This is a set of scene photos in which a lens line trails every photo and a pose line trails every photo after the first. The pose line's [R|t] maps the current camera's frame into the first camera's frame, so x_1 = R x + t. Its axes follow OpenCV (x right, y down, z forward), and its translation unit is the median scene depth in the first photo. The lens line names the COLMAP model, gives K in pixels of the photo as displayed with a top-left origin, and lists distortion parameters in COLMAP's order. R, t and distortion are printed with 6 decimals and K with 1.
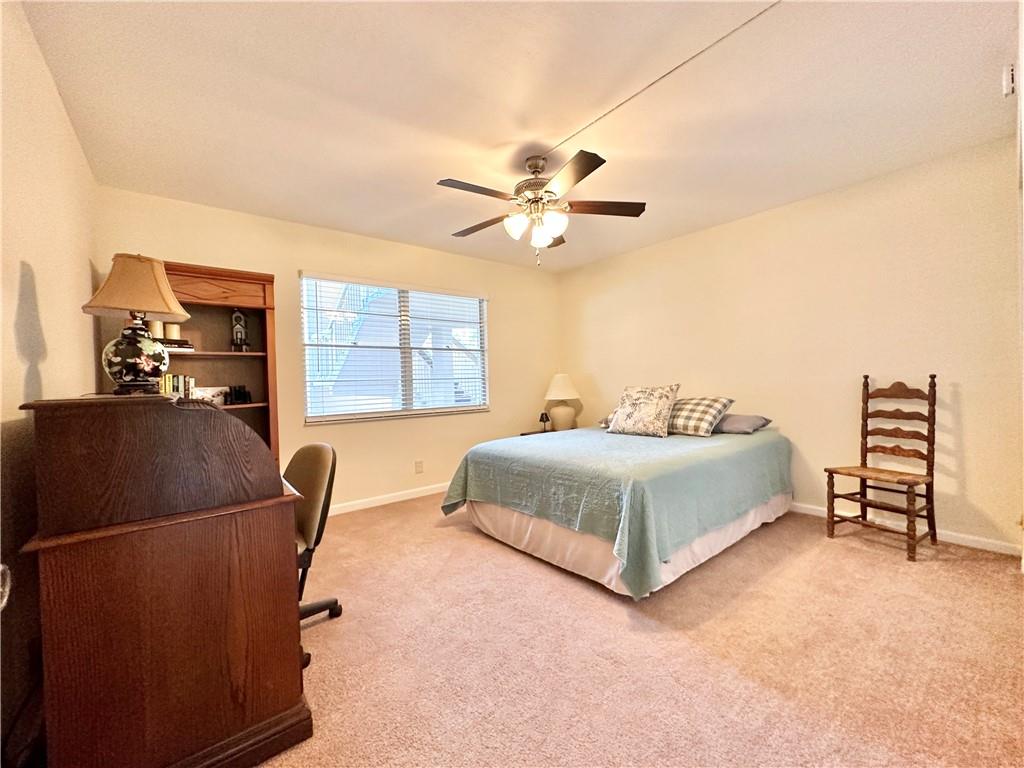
lens RADIAL K [[411.0, 0, 512.7], [0, 411.0, 386.2], [0, 0, 1]] dist [0.002304, 0.000048]
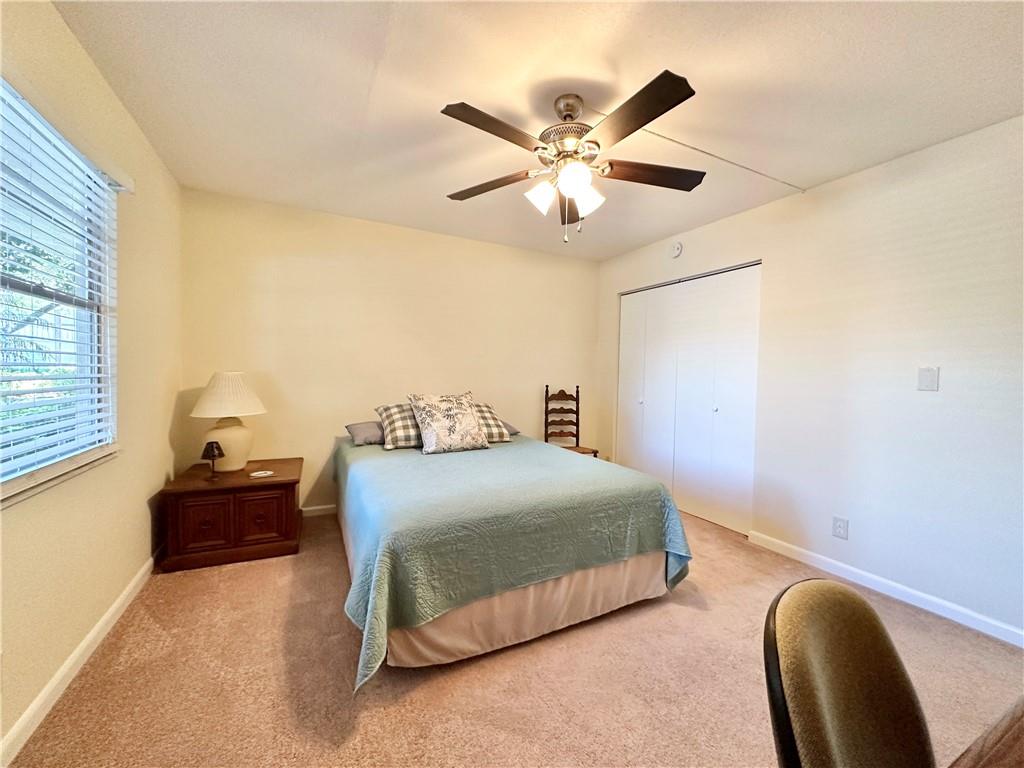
lens RADIAL K [[411.0, 0, 512.4], [0, 411.0, 386.1], [0, 0, 1]] dist [0.002304, 0.000048]
pose [[0.206565, -0.001494, 0.978432, -0.628106], [-0.013529, 0.999899, 0.004383, -0.028767], [-0.978339, -0.014142, 0.206524, 0.842543]]
